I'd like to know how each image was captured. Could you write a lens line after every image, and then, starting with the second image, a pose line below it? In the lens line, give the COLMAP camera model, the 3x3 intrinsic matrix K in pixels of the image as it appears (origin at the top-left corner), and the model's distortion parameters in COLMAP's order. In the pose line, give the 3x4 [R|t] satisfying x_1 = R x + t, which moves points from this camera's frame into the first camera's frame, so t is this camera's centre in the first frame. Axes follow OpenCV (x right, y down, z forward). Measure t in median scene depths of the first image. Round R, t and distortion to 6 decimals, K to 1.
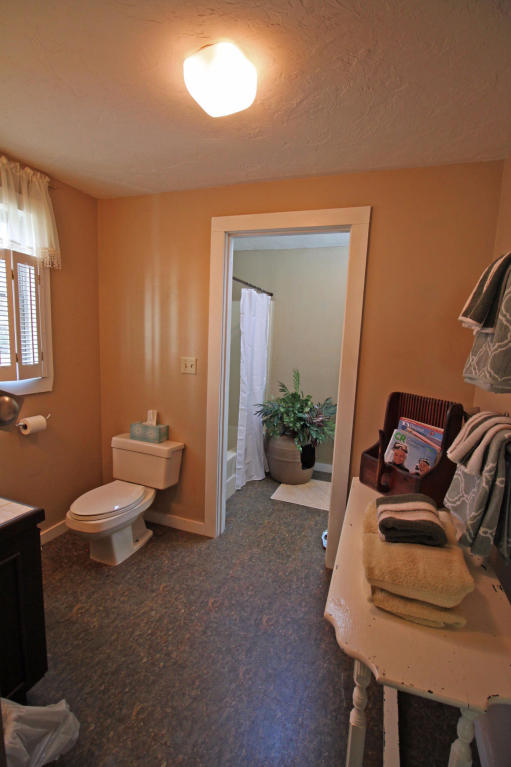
lens RADIAL K [[355.8, 0, 255.5], [0, 355.8, 382.4], [0, 0, 1]] dist [-0.004956, -0.010060]
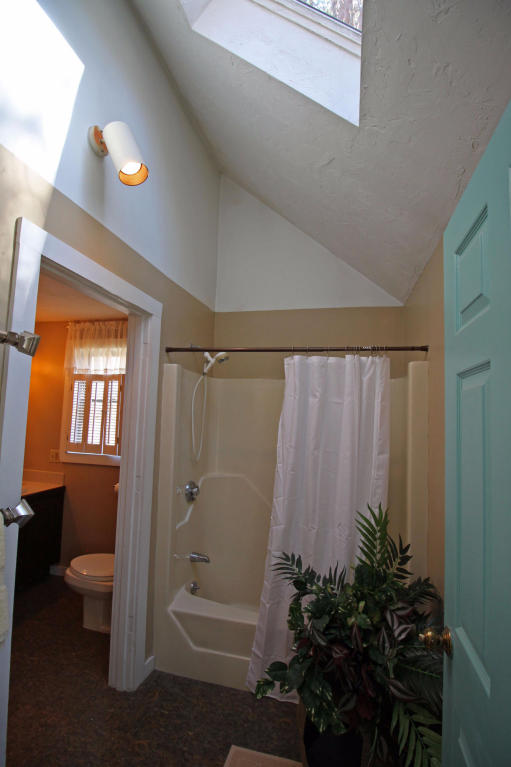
lens RADIAL K [[355.8, 0, 256.9], [0, 355.8, 388.1], [0, 0, 1]] dist [-0.004956, -0.010060]
pose [[0.130127, -0.110087, -0.985367, 0.954311], [-0.154486, 0.979428, -0.129825, -0.188157], [0.979388, 0.169119, 0.110443, 1.421843]]
